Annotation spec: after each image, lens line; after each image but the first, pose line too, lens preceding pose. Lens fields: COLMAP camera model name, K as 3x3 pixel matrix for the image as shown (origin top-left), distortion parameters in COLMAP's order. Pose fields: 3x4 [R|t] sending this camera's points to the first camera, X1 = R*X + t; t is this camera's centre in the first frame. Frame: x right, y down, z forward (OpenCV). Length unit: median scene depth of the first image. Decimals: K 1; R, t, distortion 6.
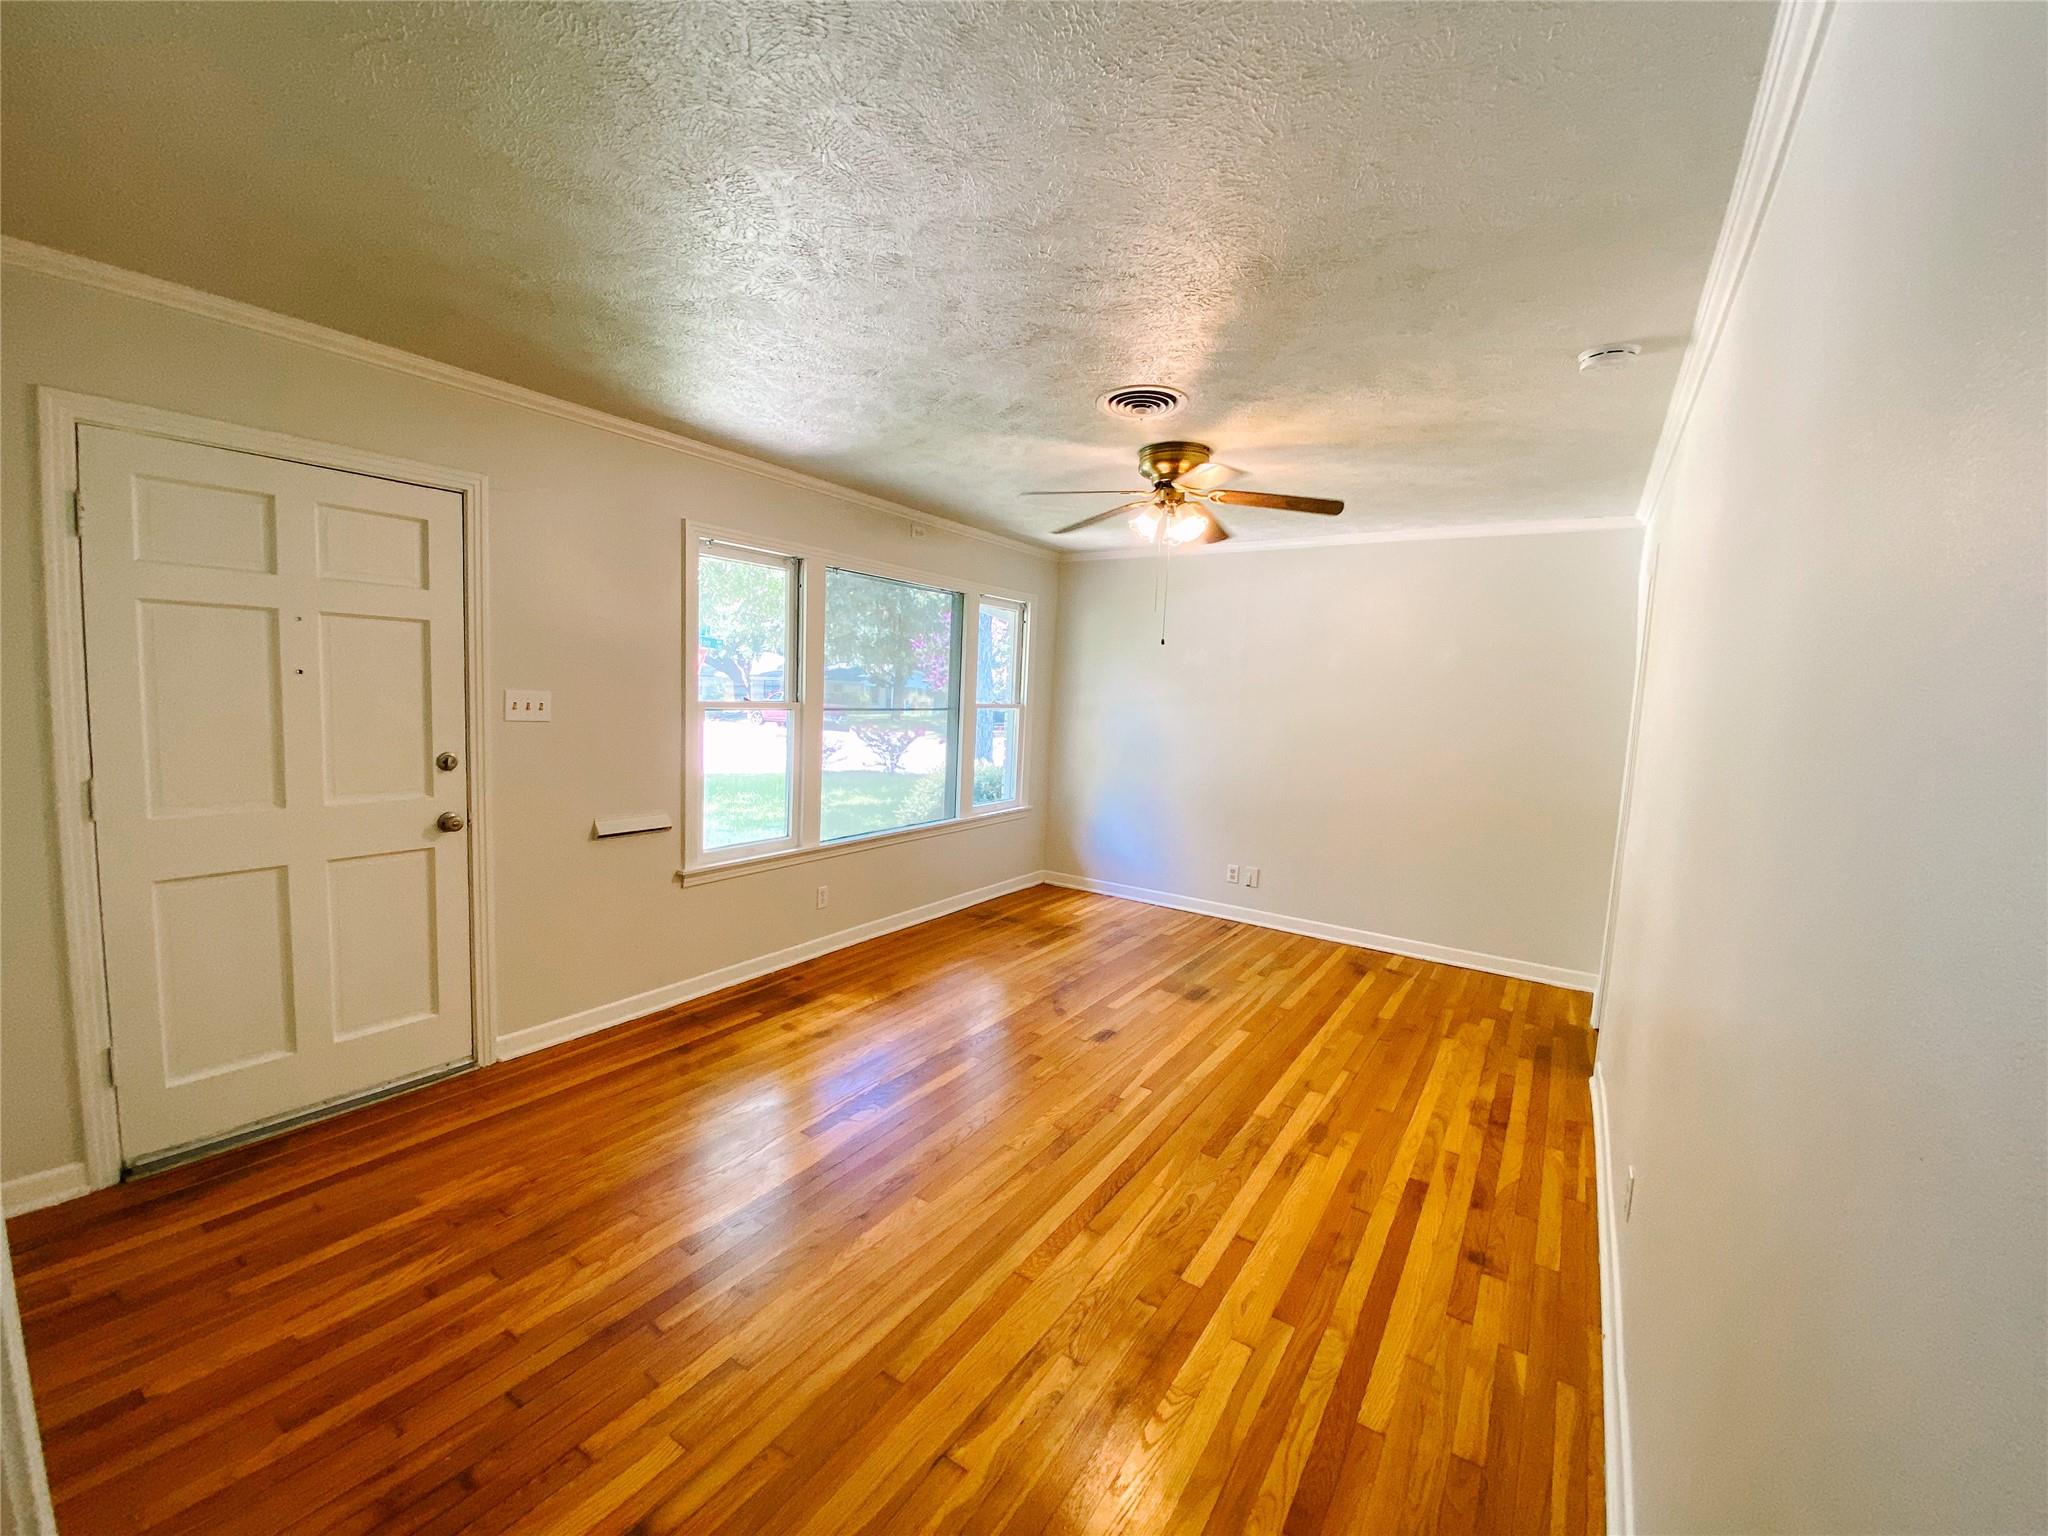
lens RADIAL K [[833.5, 0, 1005.1], [0, 833.5, 759.1], [0, 0, 1]] dist [0.020824, -0.004904]
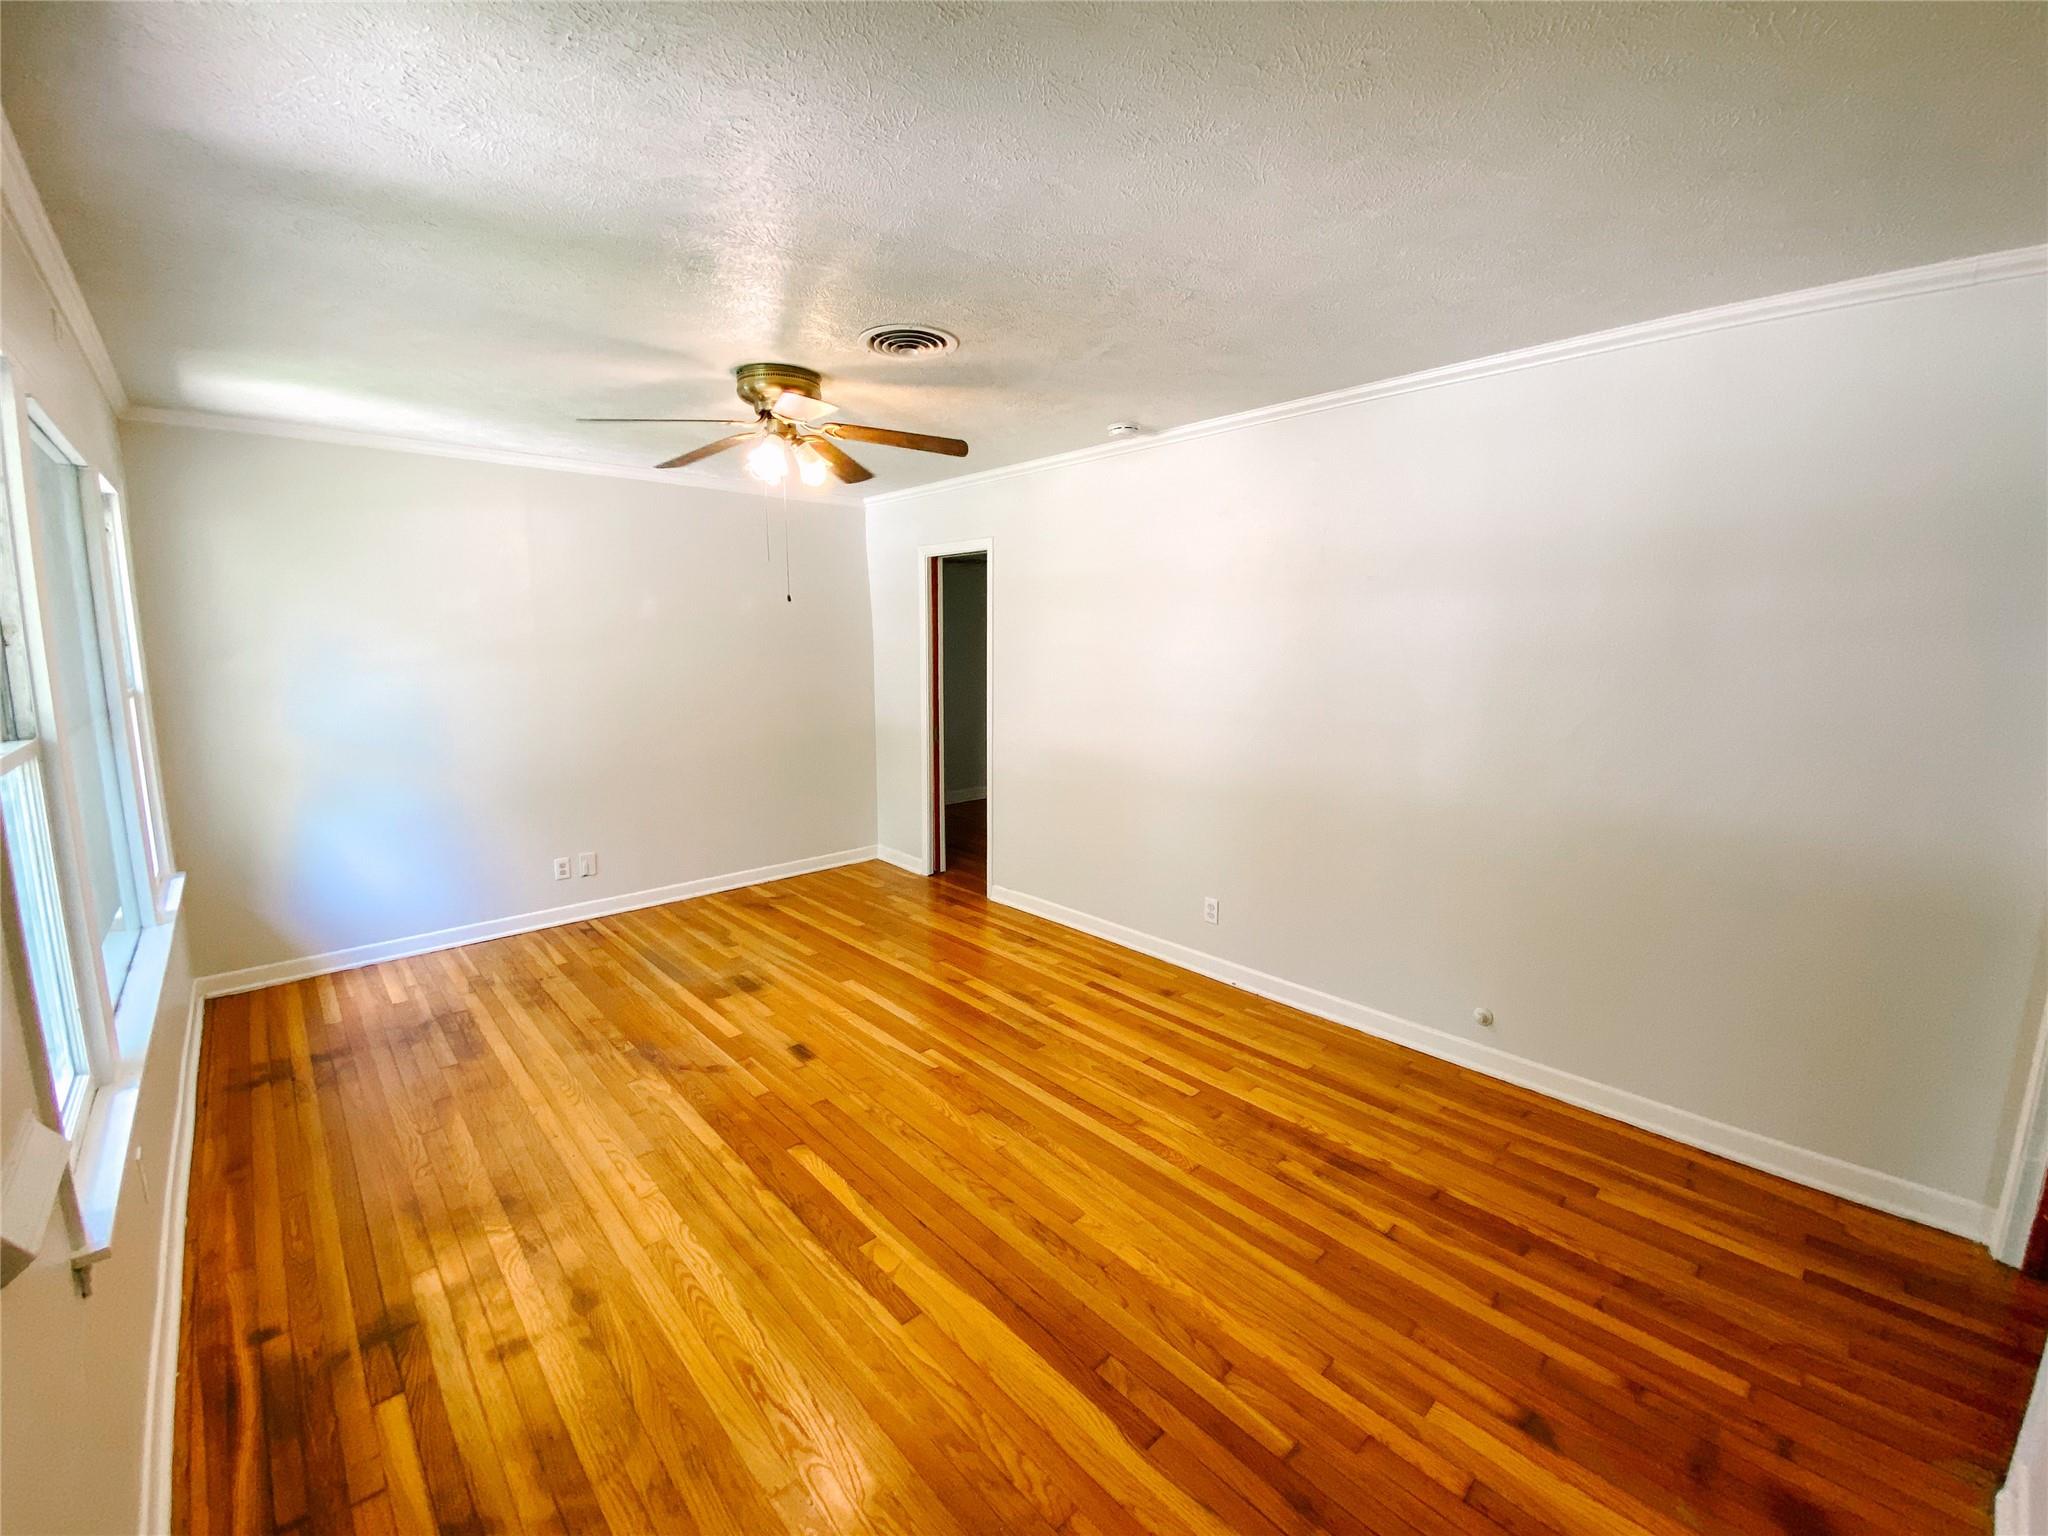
lens RADIAL K [[833.5, 0, 1014.1], [0, 833.5, 773.3], [0, 0, 1]] dist [0.020824, -0.004904]
pose [[0.233745, -0.203829, 0.950693, -0.700478], [0.101380, 0.977559, 0.184663, -0.114632], [-0.966998, 0.053218, 0.249163, 0.618163]]
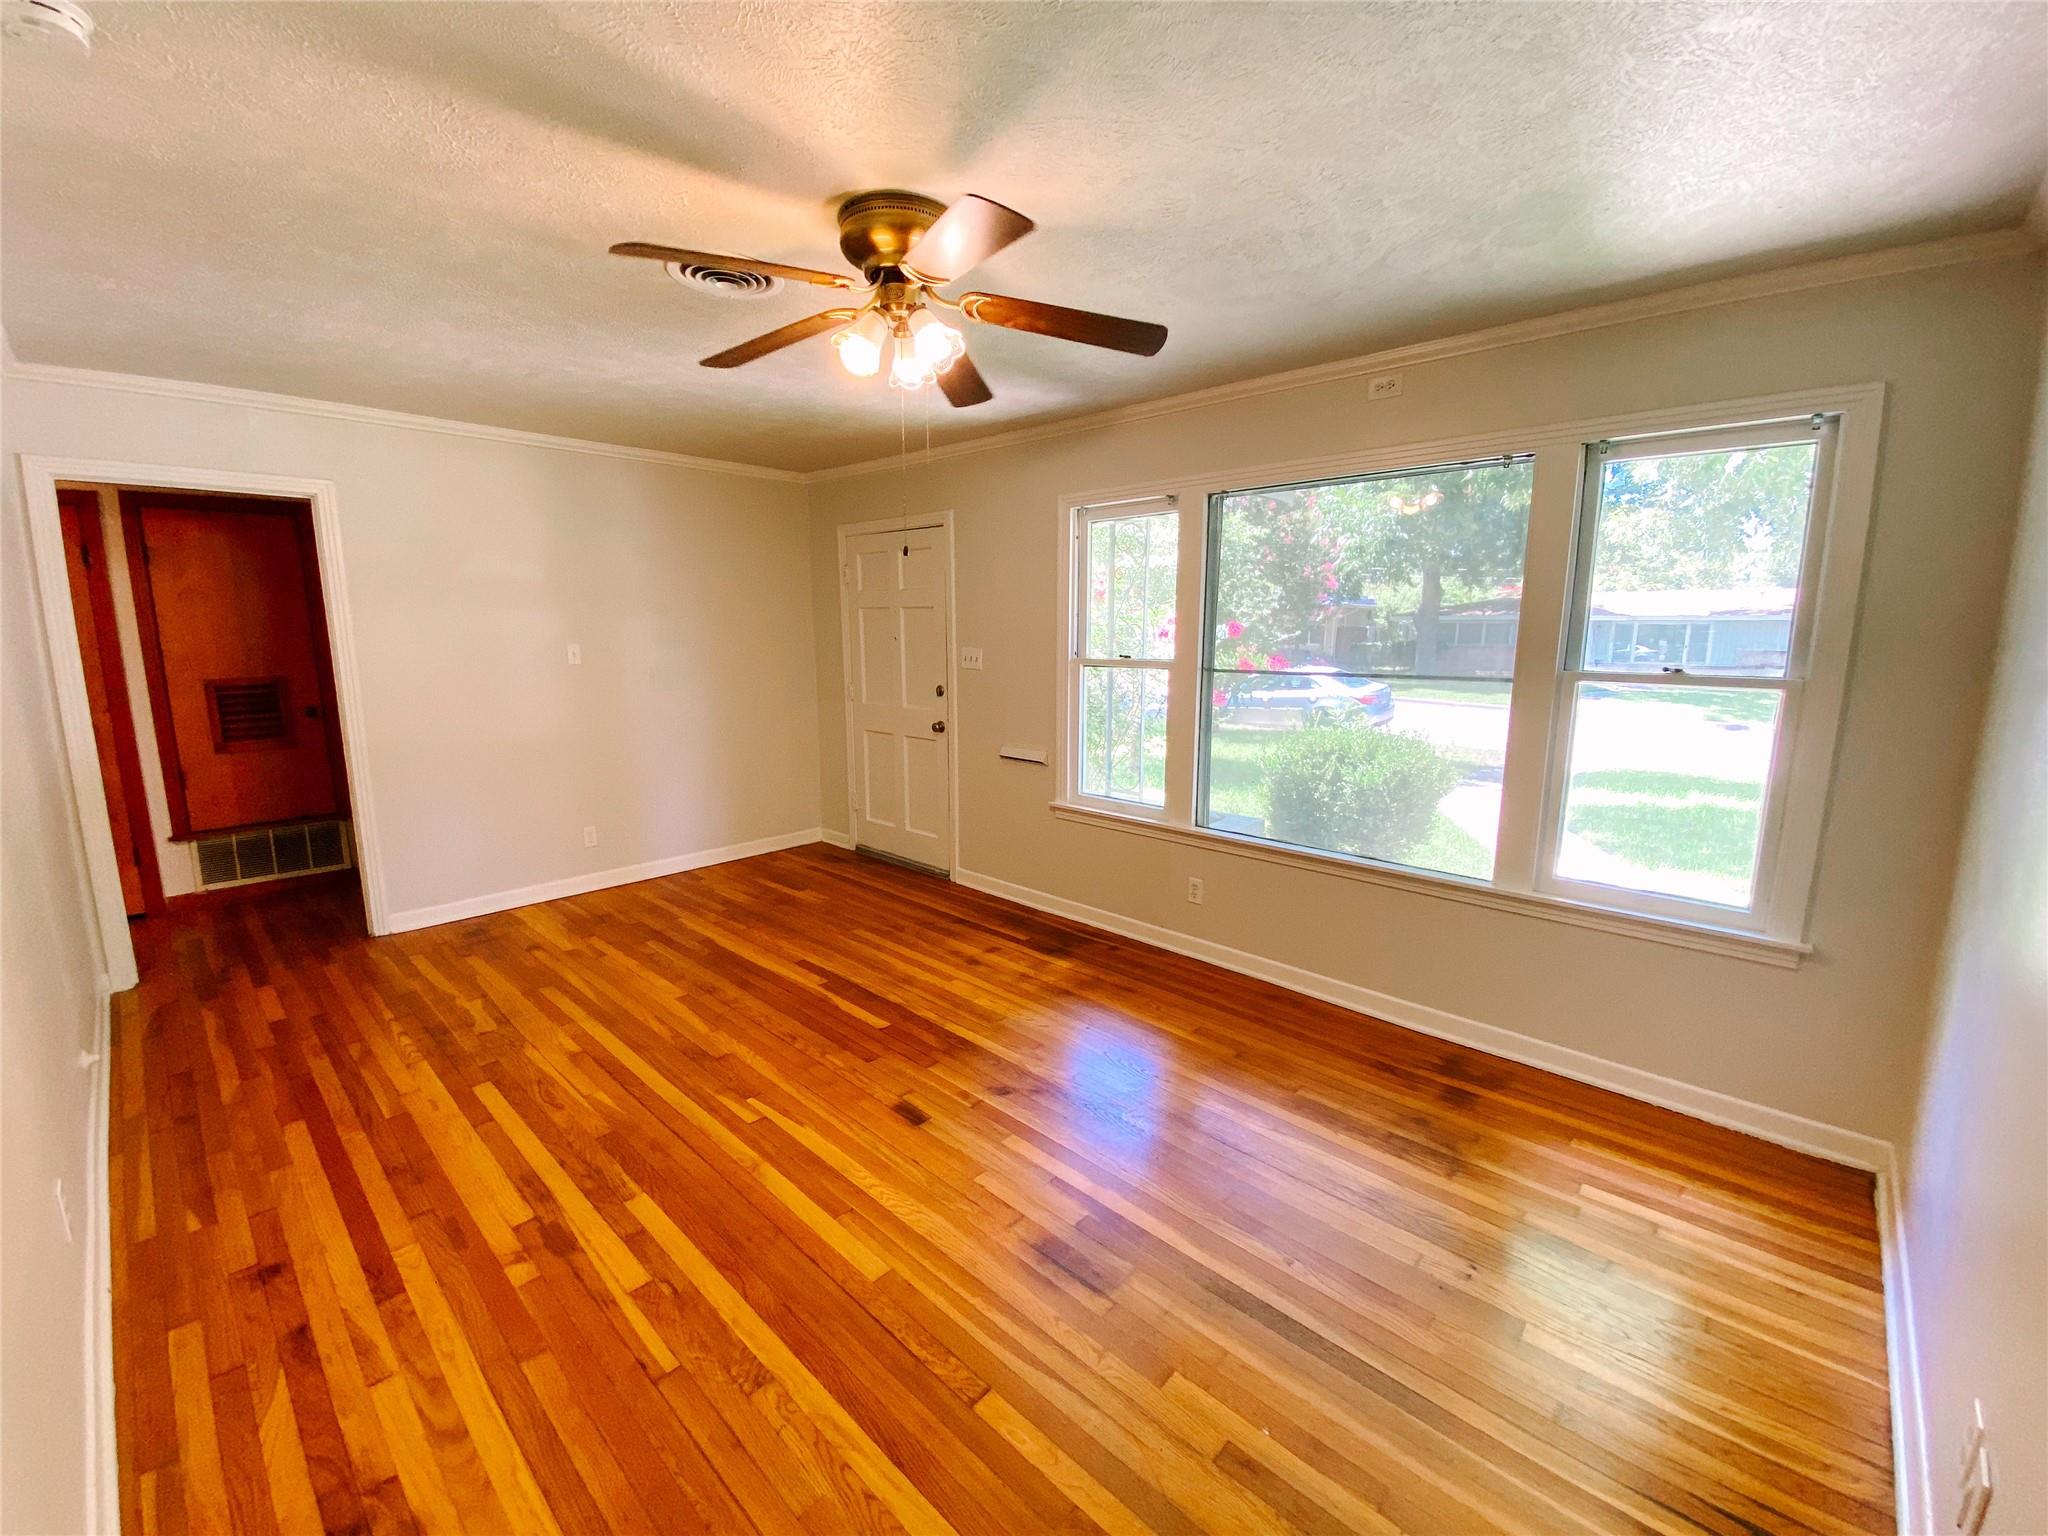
lens RADIAL K [[833.5, 0, 1031.0], [0, 833.5, 747.5], [0, 0, 1]] dist [0.020824, -0.004904]
pose [[-0.145852, 0.114618, -0.982644, 0.905359], [-0.092431, 0.987342, 0.128885, -0.108181], [0.984979, 0.109625, -0.133411, 1.330801]]
